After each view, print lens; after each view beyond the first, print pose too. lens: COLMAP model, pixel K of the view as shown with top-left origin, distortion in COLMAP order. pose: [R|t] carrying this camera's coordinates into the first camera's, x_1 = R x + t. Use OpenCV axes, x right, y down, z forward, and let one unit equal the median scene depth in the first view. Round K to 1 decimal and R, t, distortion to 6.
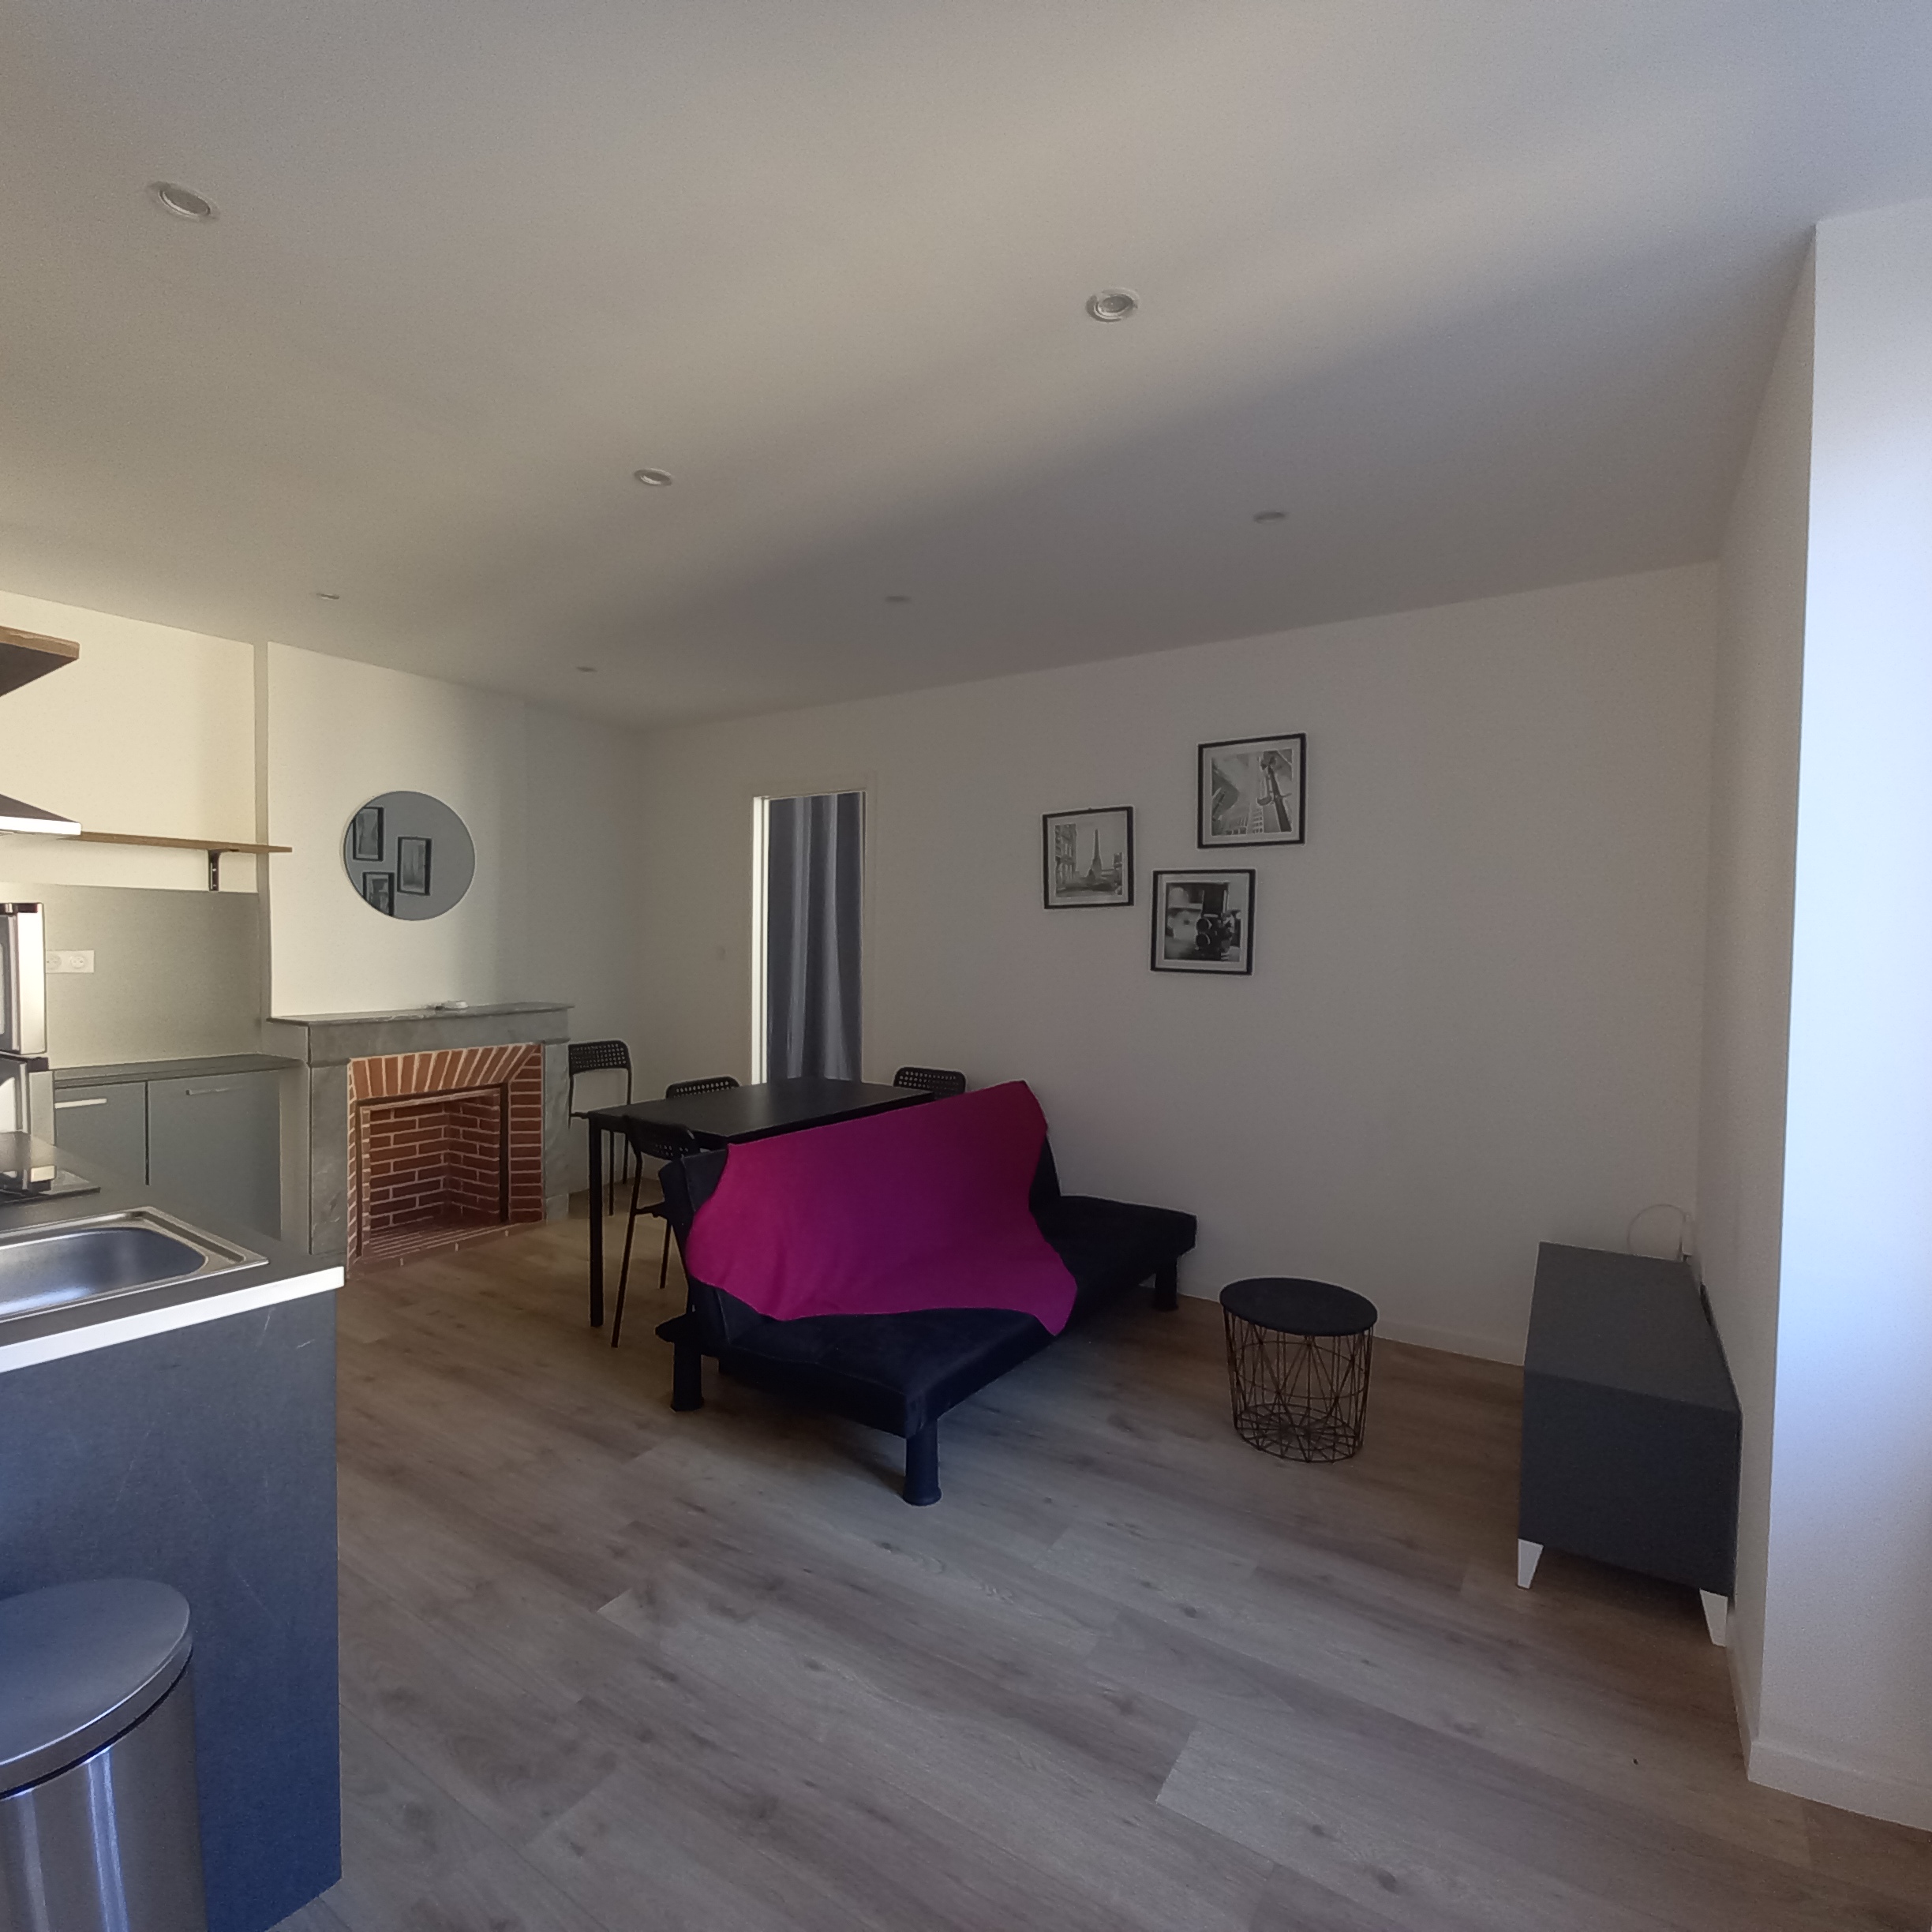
lens RADIAL K [[1005.3, 0, 959.1], [0, 1005.3, 957.4], [0, 0, 1]] dist [0.004312, -0.007451]
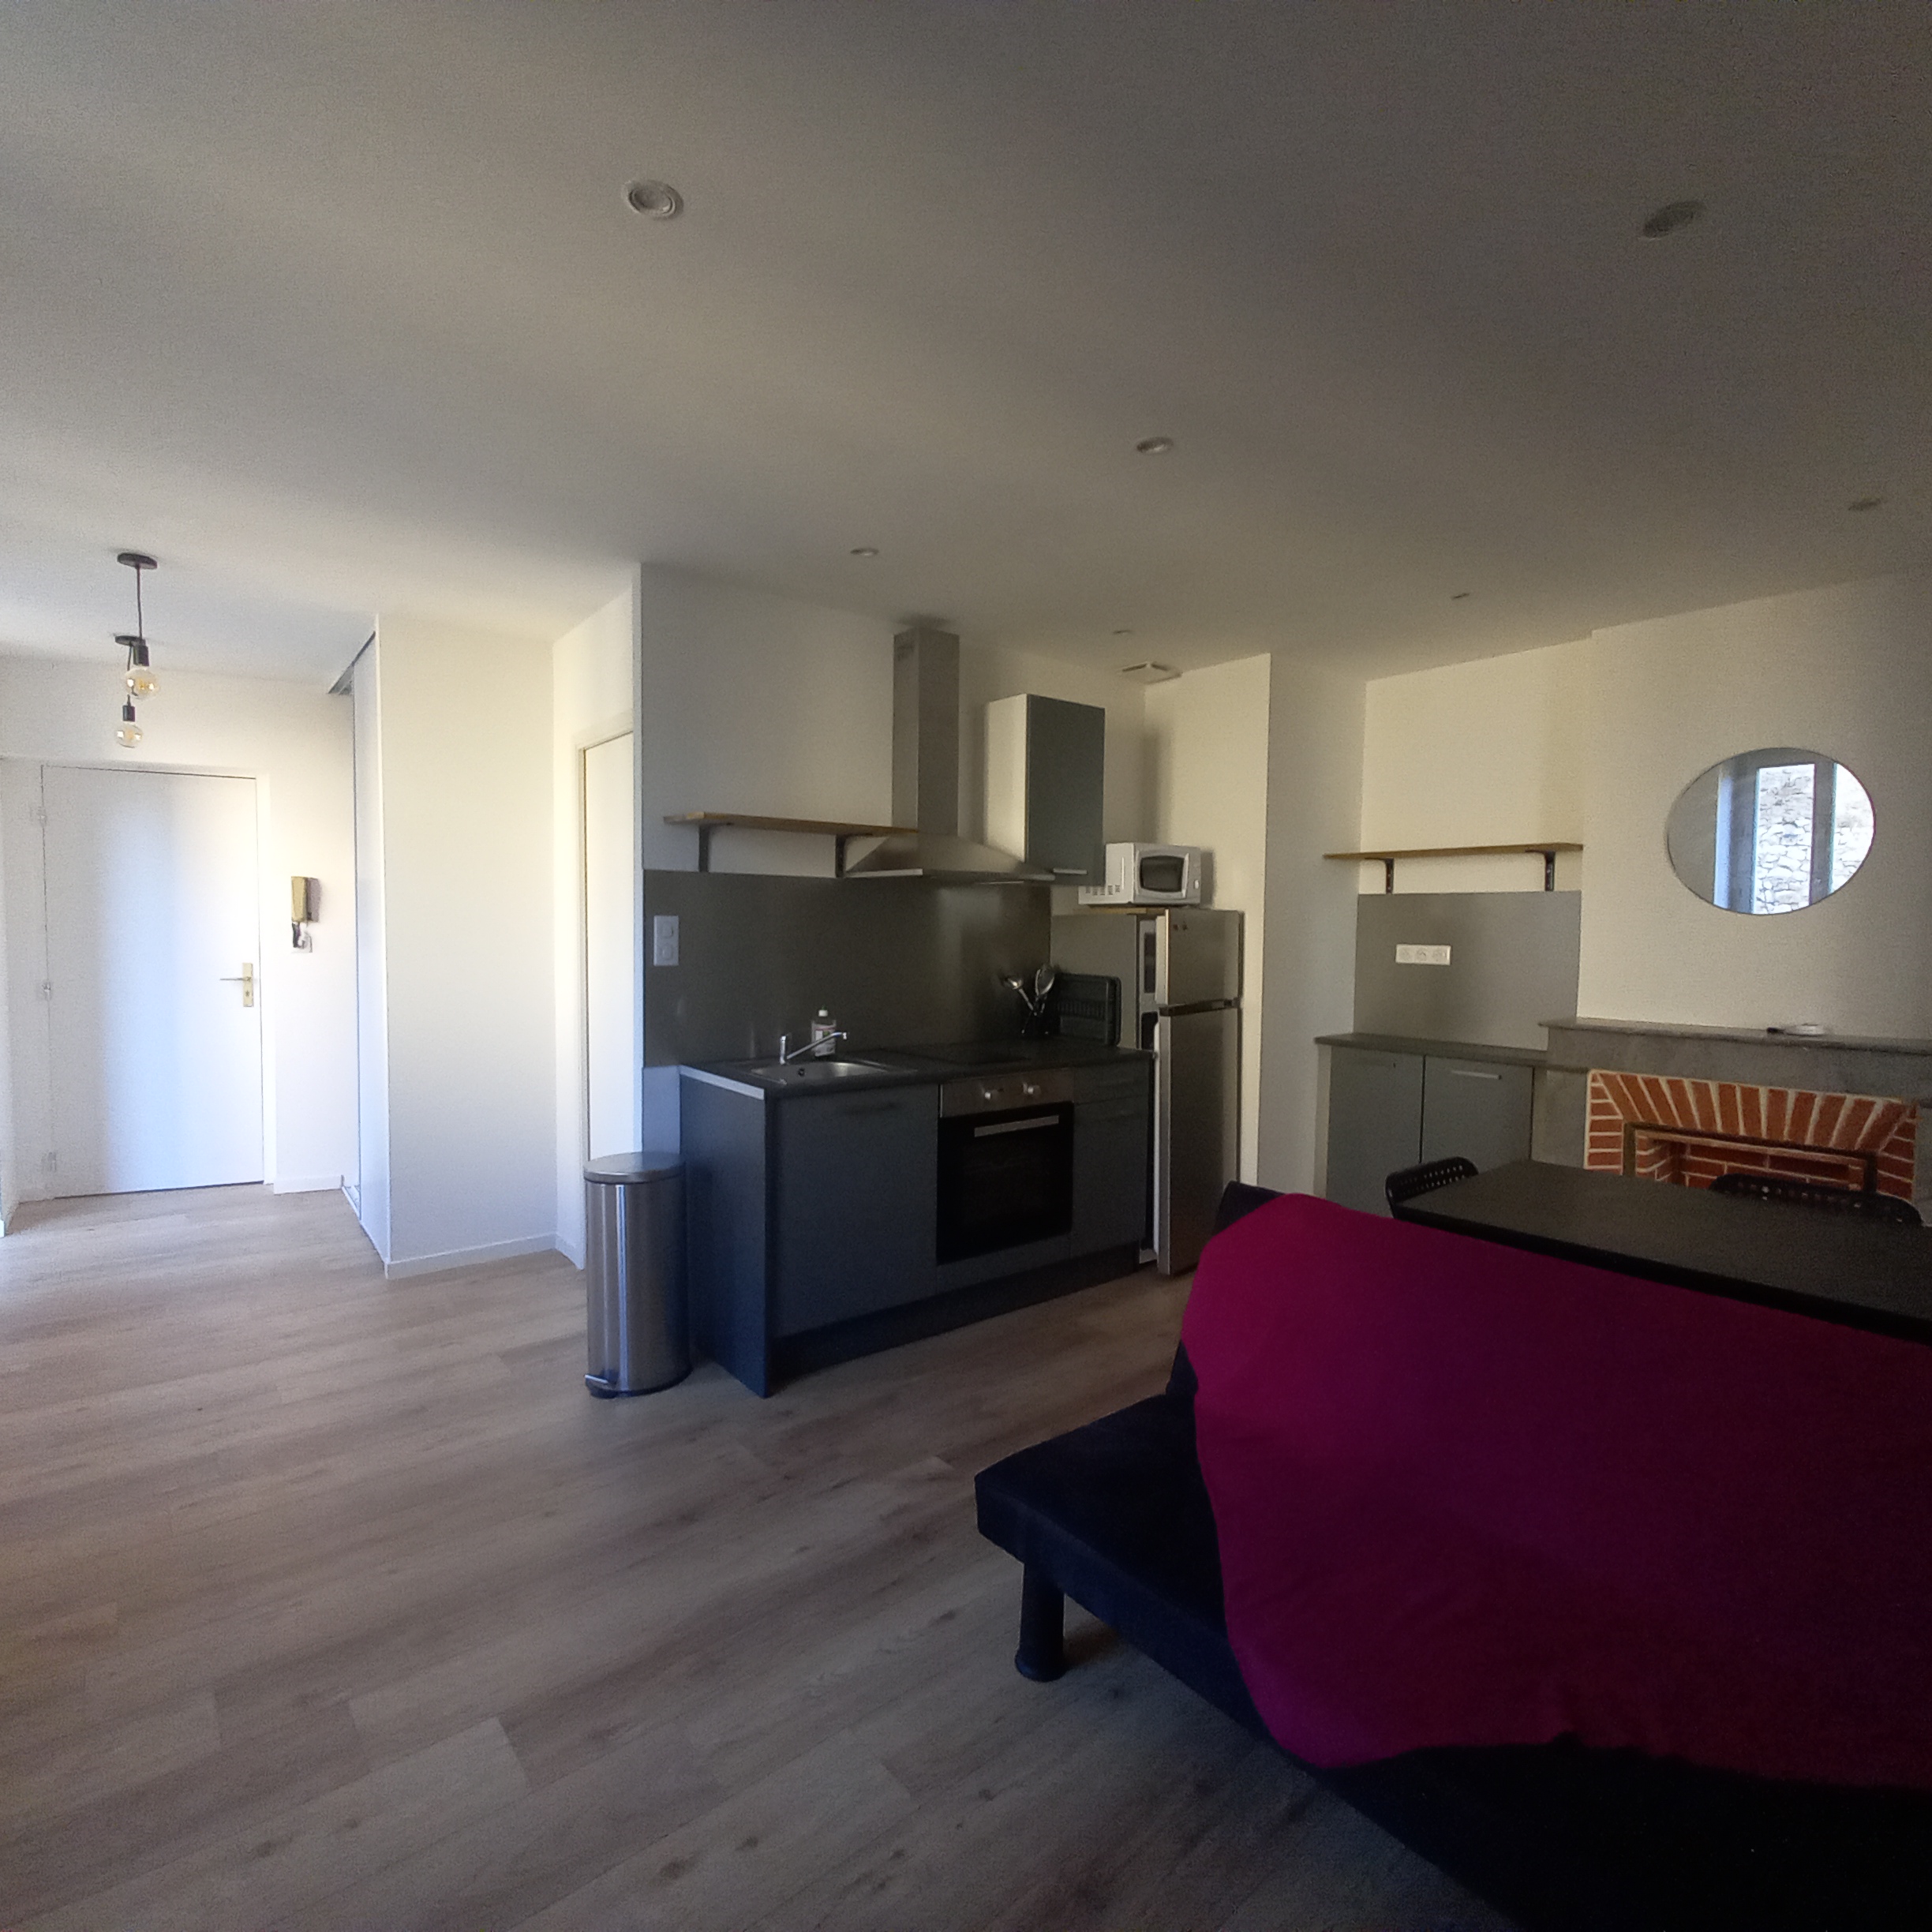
lens RADIAL K [[1005.3, 0, 953.4], [0, 1005.3, 975.5], [0, 0, 1]] dist [0.004312, -0.007451]
pose [[-0.288381, 0.033974, -0.956913, 0.432701], [-0.030834, 0.998523, 0.044744, -0.006244], [0.957019, 0.042409, -0.286908, 0.715034]]
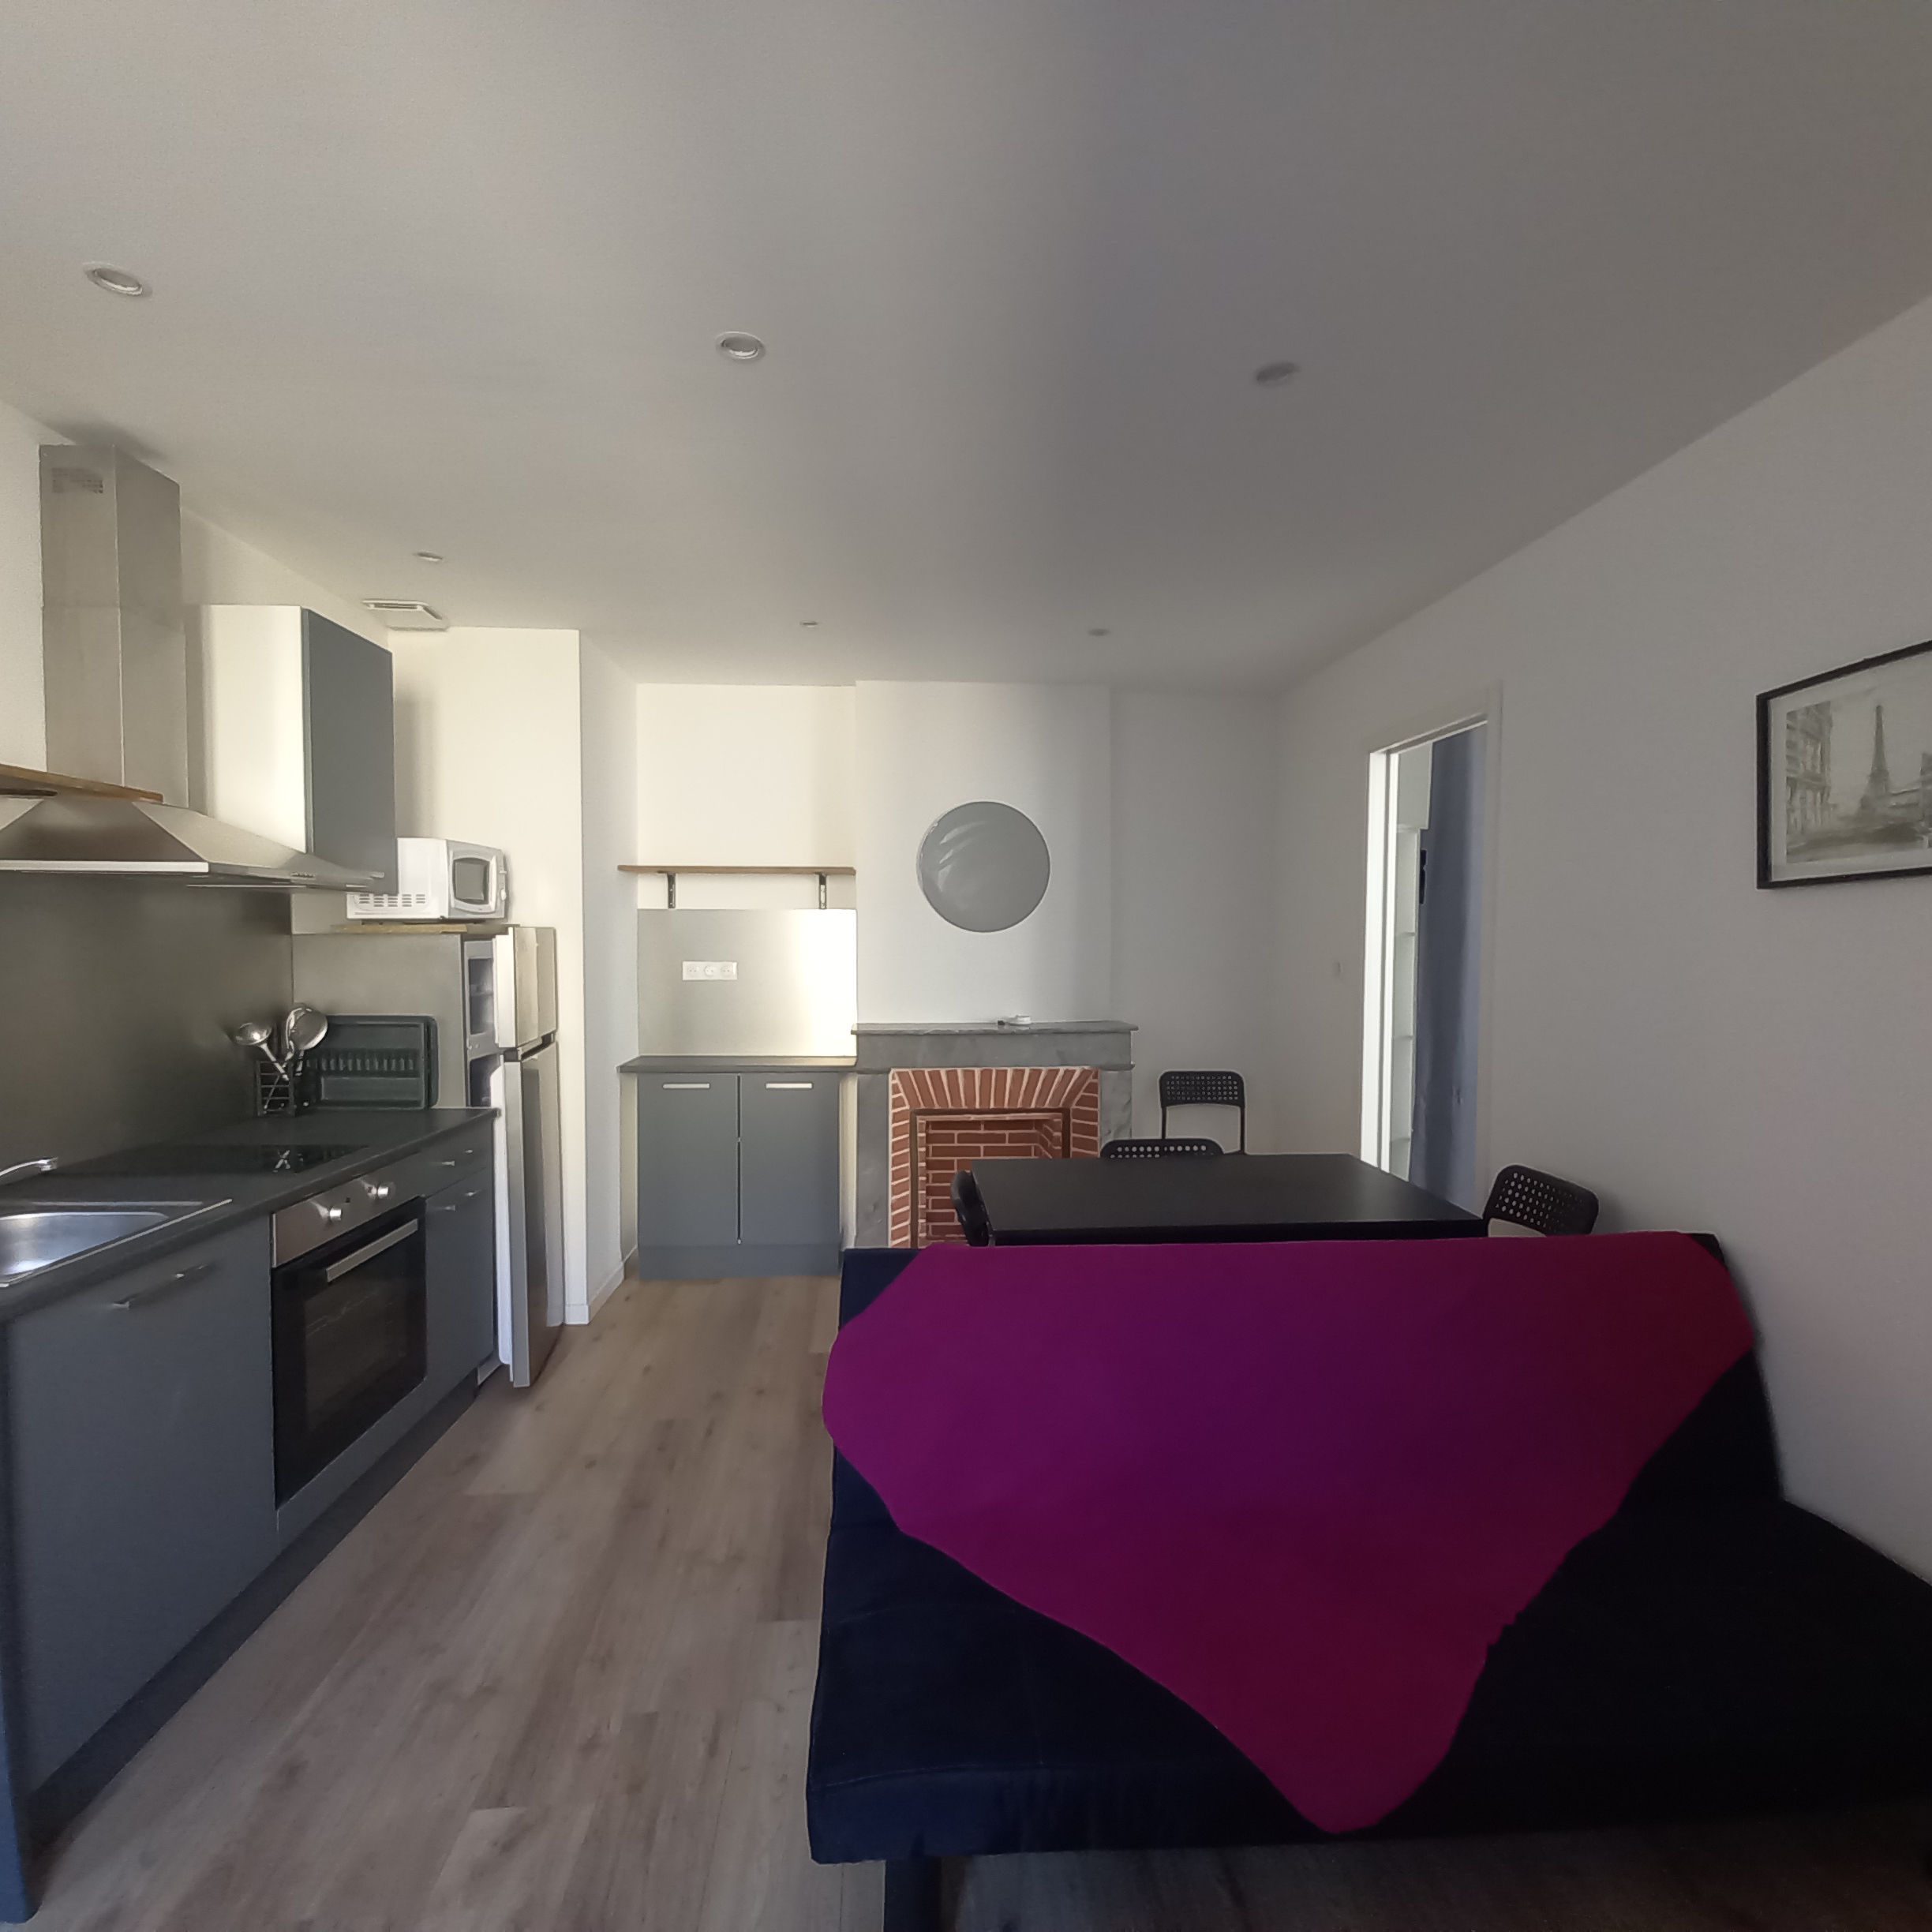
lens RADIAL K [[1005.3, 0, 955.3], [0, 1005.3, 971.0], [0, 0, 1]] dist [0.004312, -0.007451]
pose [[0.606381, 0.014975, -0.795033, 0.254552], [-0.010192, 0.999887, 0.011060, -0.011186], [0.795109, 0.001396, 0.606465, 0.432706]]
